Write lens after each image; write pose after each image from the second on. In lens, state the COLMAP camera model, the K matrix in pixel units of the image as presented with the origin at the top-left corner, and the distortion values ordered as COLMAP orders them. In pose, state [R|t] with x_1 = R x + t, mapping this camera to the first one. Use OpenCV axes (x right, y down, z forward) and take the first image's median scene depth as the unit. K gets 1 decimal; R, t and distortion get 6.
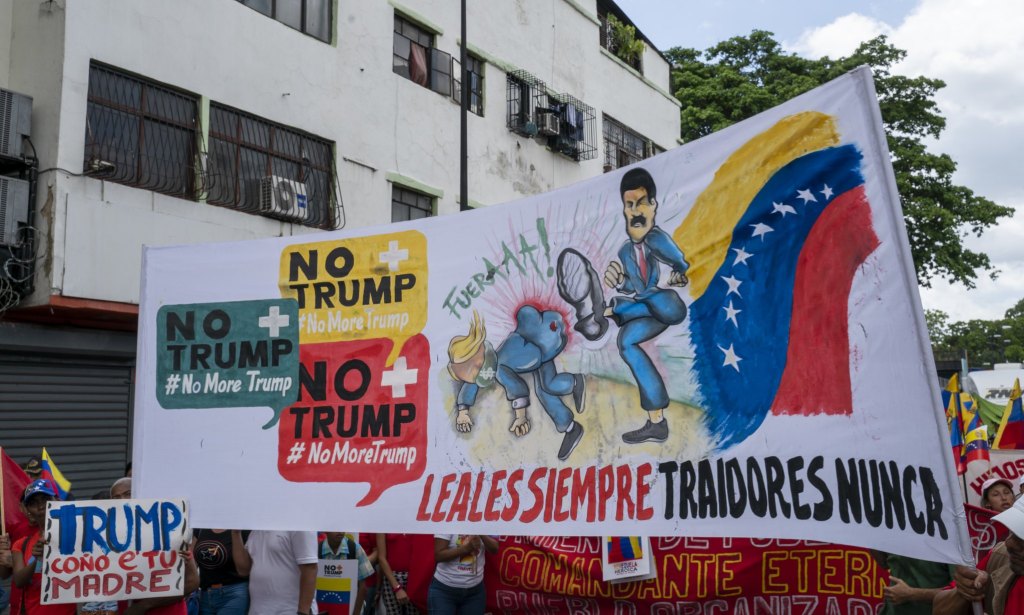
lens RADIAL K [[968.5, 0, 512.8], [0, 968.5, 302.5], [0, 0, 1]] dist [-0.062744, 0.000000]
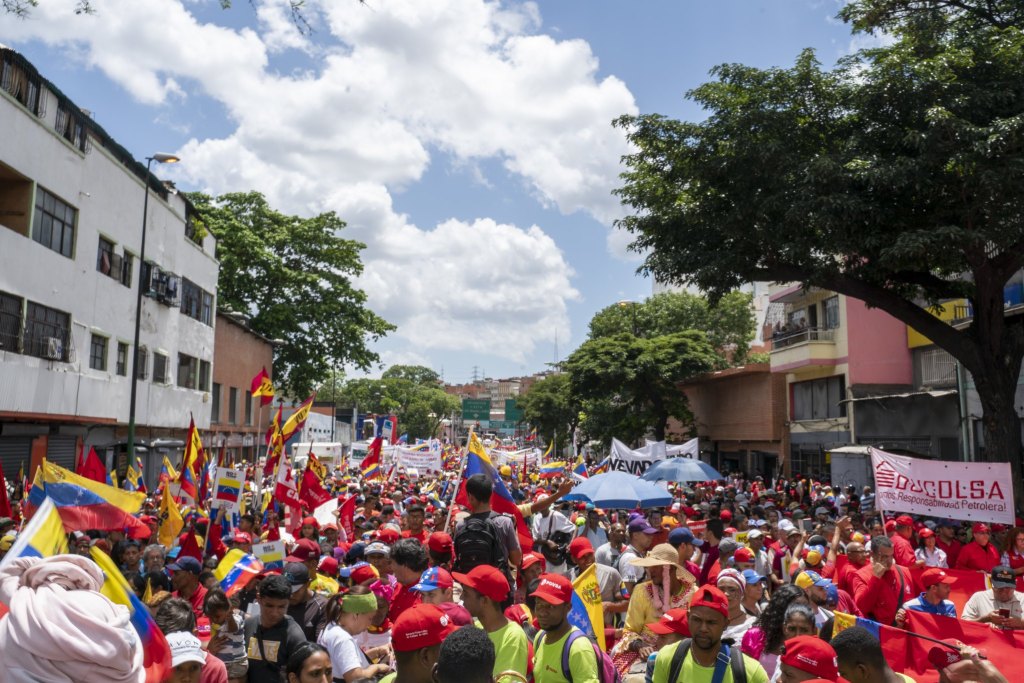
lens RADIAL K [[826.5, 0, 515.6], [0, 826.5, 339.9], [0, 0, 1]] dist [0.010998, -0.000795]
pose [[0.799322, 0.097417, 0.592953, -0.160219], [-0.099885, 0.994583, -0.028754, -0.057017], [-0.592543, -0.036243, 0.804723, -0.283789]]
